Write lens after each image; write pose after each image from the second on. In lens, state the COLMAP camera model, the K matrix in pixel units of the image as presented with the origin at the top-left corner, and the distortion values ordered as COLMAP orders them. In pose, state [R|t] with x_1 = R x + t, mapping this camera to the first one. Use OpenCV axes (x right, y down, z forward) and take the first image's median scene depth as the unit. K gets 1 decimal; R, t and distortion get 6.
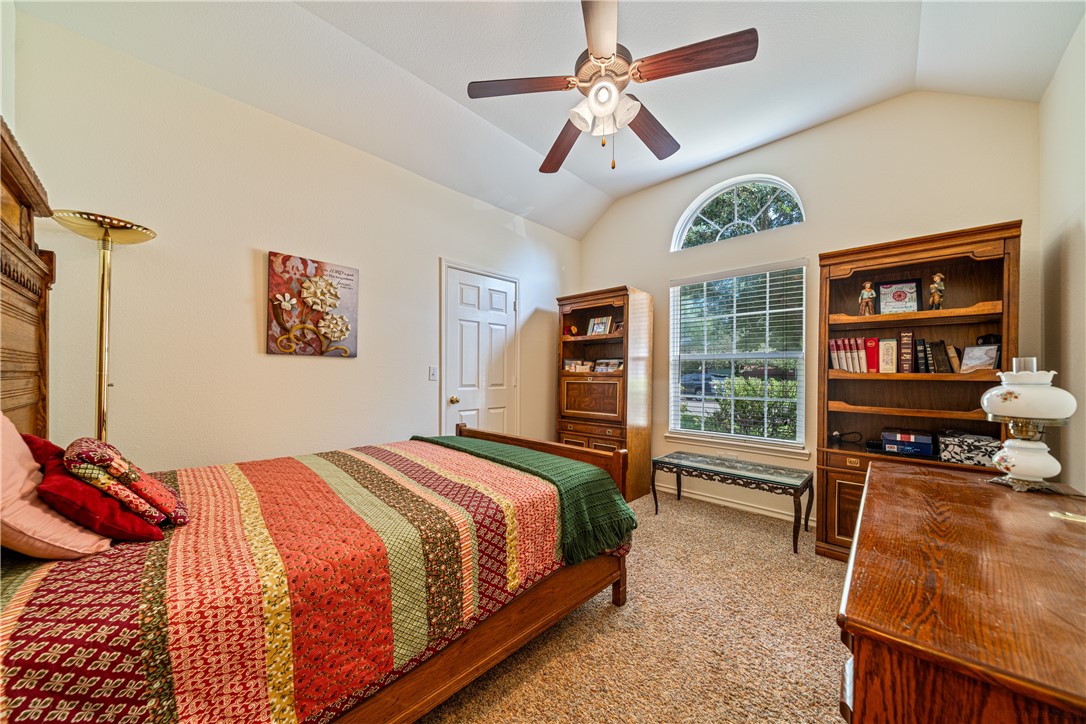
lens RADIAL K [[371.7, 0, 542.6], [0, 371.7, 368.9], [0, 0, 1]] dist [0.000329, -0.000283]
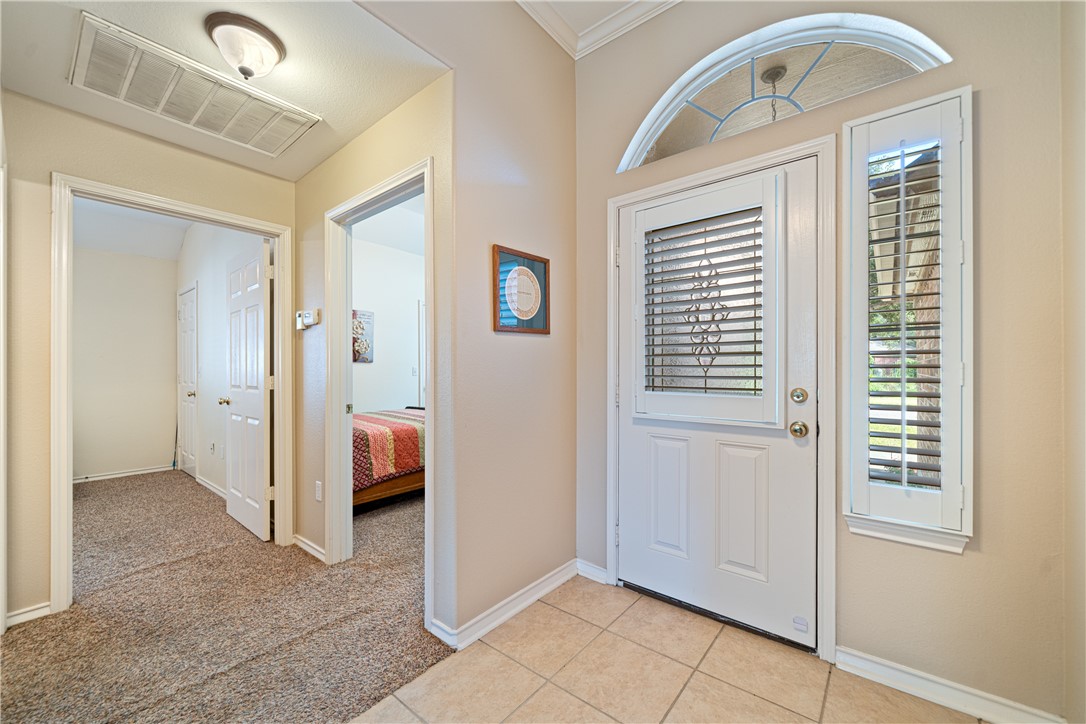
lens RADIAL K [[423.6, 0, 539.8], [0, 423.6, 364.2], [0, 0, 1]] dist [0.001557, 0.000088]
pose [[0.997969, -0.010361, 0.062852, 0.411862], [0.010487, 0.999944, -0.001683, -0.033819], [-0.062831, 0.002339, 0.998021, -2.776268]]
